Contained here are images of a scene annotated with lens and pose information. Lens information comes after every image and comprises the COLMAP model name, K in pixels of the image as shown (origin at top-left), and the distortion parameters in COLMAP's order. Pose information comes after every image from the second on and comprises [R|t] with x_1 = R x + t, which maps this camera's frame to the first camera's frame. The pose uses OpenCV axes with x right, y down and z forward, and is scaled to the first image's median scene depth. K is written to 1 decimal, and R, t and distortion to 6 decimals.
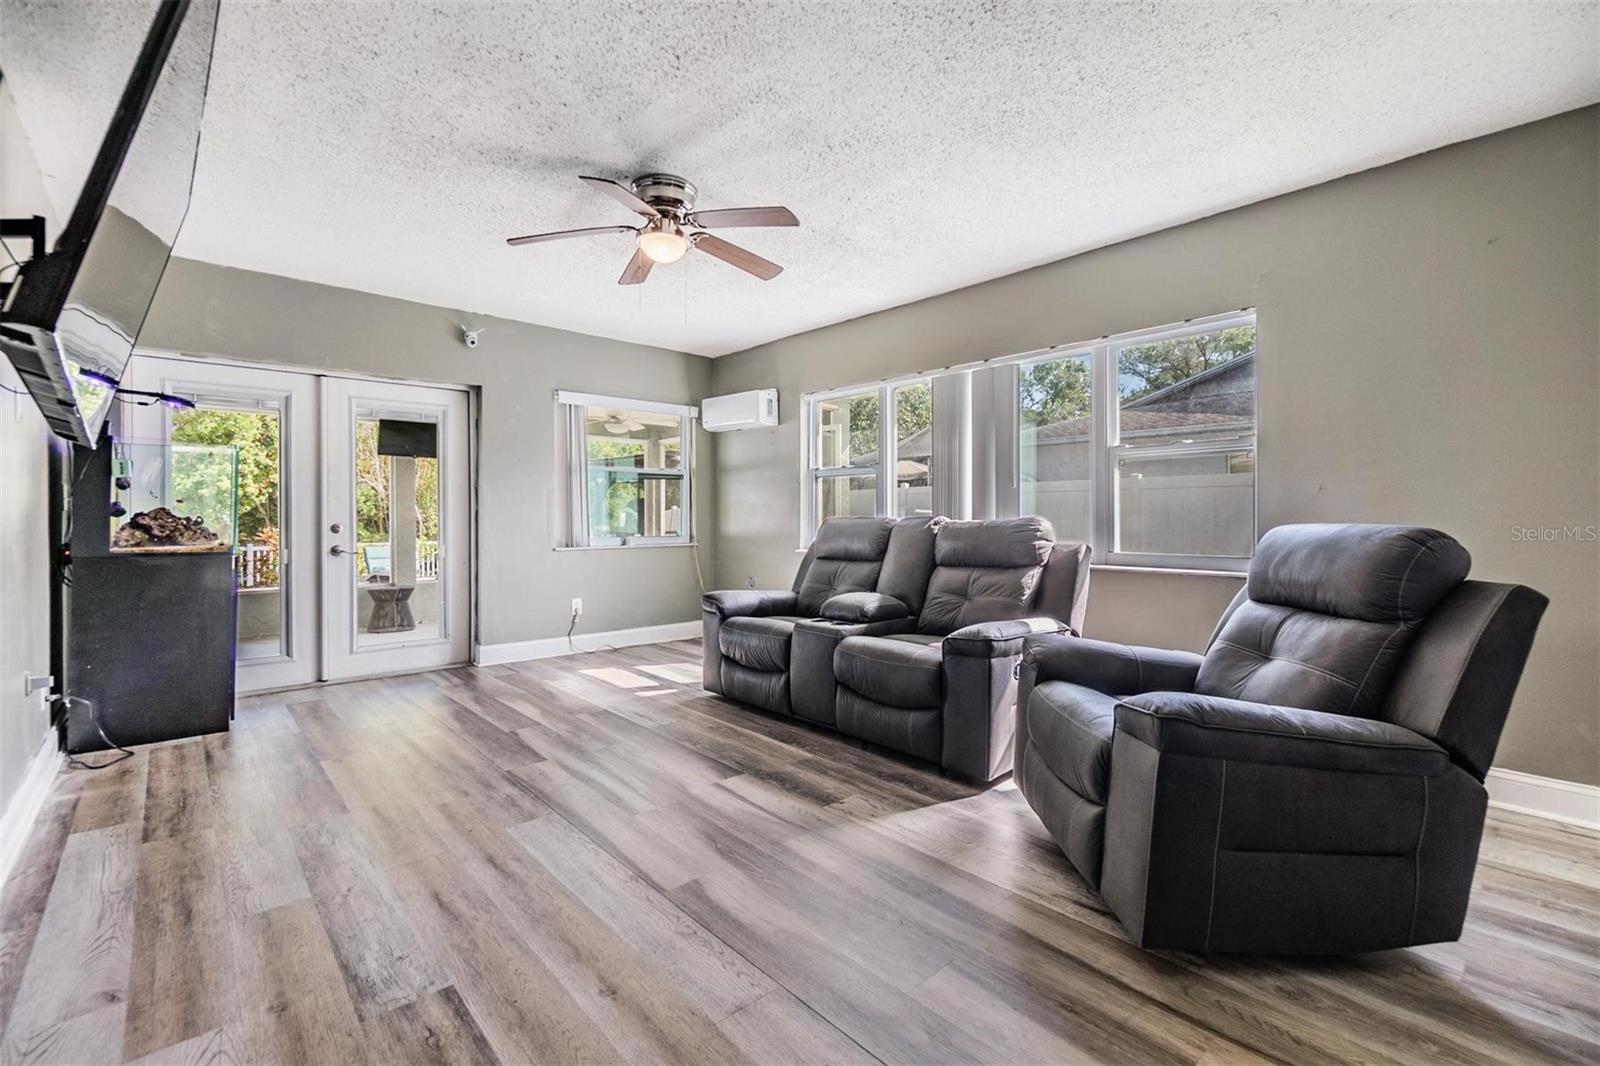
lens RADIAL K [[698.9, 0, 789.0], [0, 698.9, 525.8], [0, 0, 1]] dist [-0.003862, 0.000777]
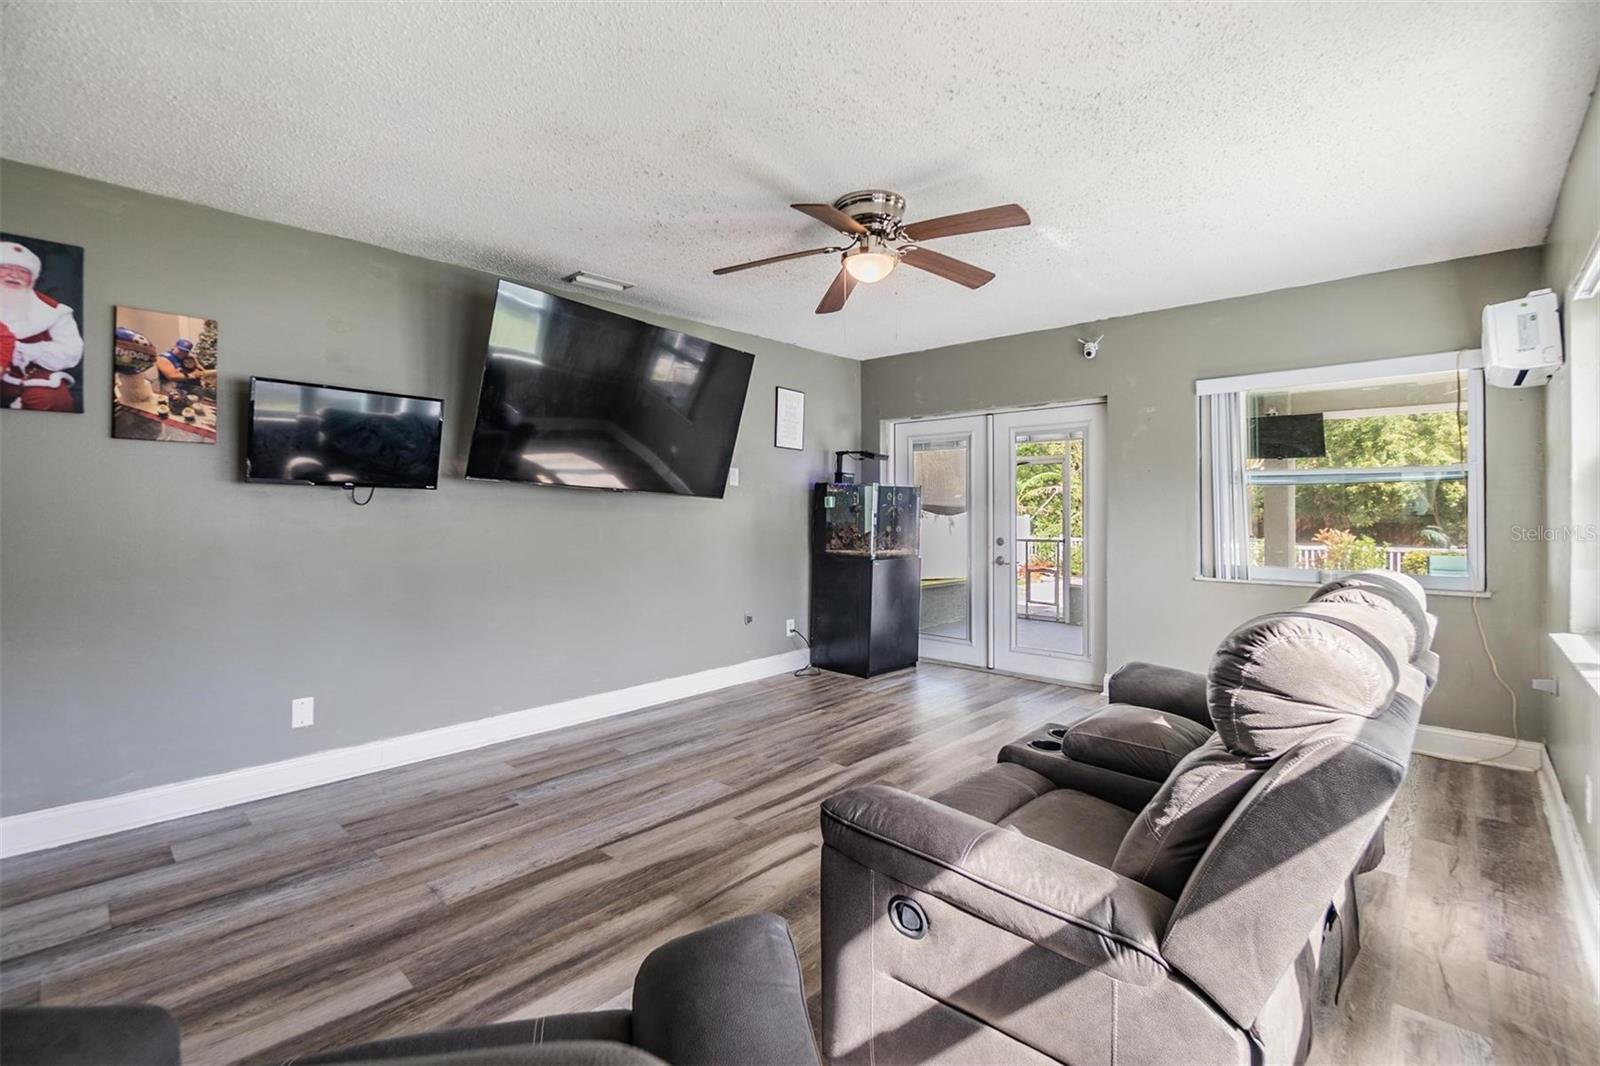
lens RADIAL K [[698.9, 0, 787.3], [0, 698.9, 518.4], [0, 0, 1]] dist [-0.003862, 0.000777]
pose [[0.090330, 0.015139, -0.995797, 0.876415], [-0.013367, 0.999813, 0.013988, -0.083740], [0.995822, 0.012047, 0.090515, 0.951530]]
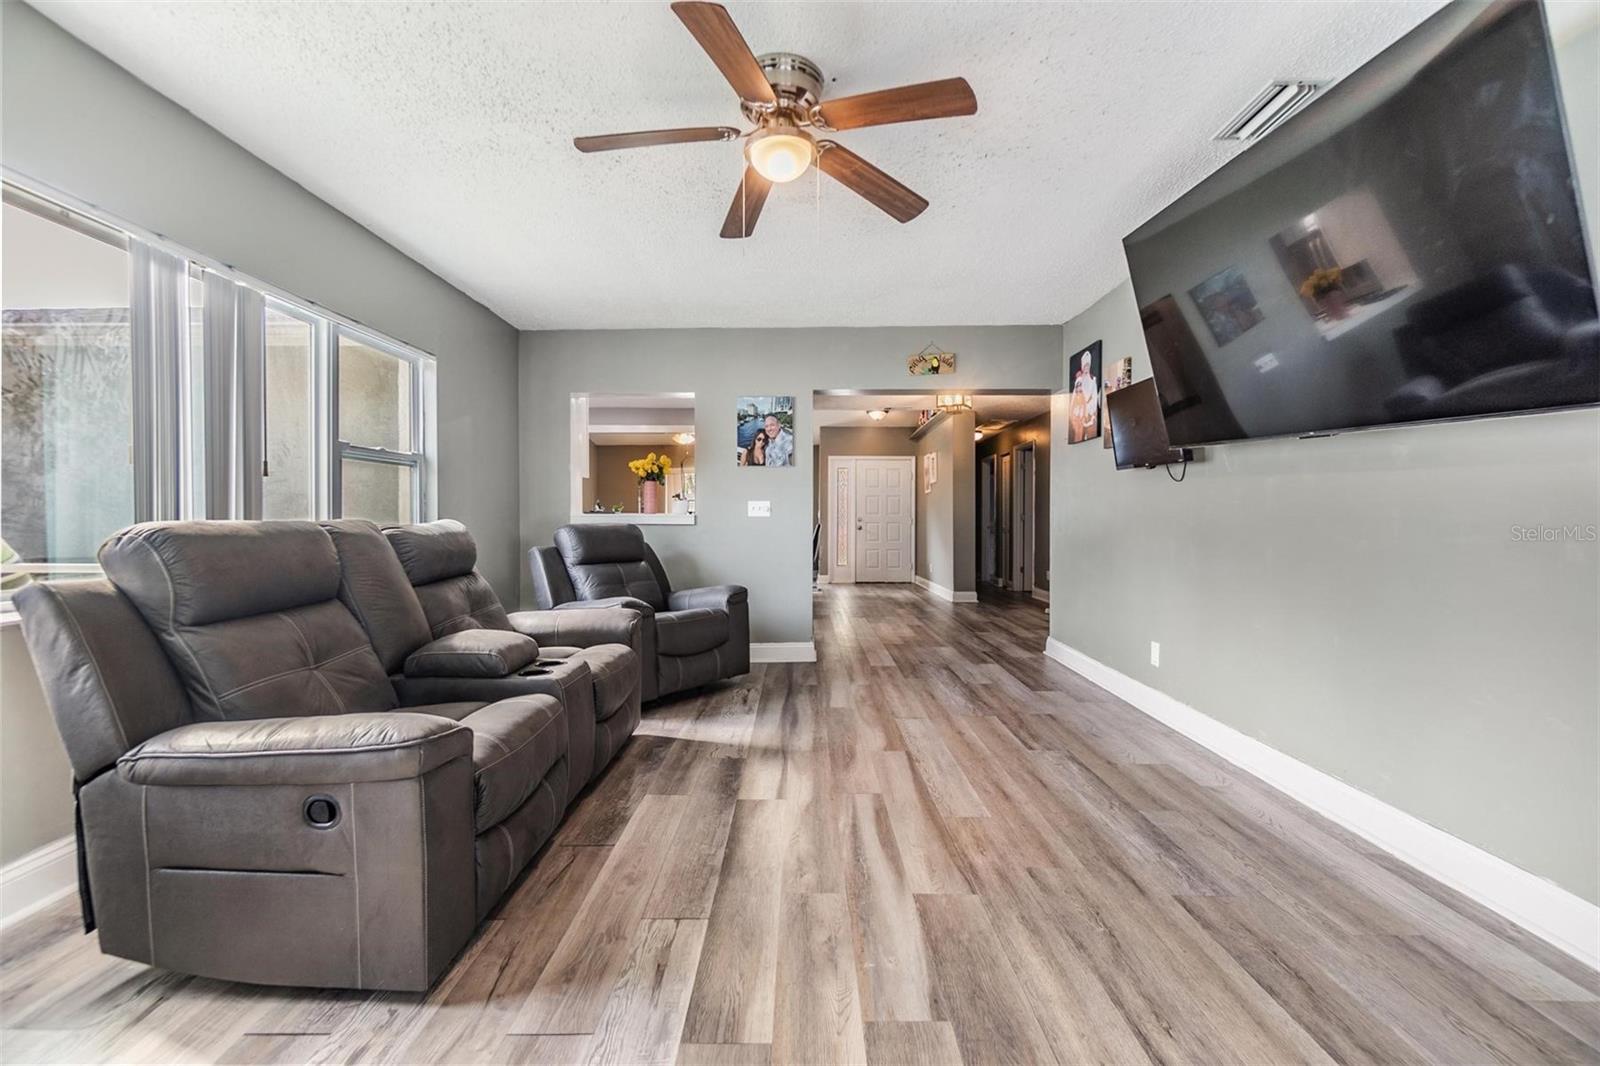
lens RADIAL K [[698.9, 0, 799.4], [0, 698.9, 527.3], [0, 0, 1]] dist [-0.003862, 0.000777]
pose [[-0.749442, -0.007753, 0.662024, -0.824310], [0.007983, 0.999753, 0.020745, -0.024205], [-0.662021, 0.020832, -0.749195, 1.840667]]
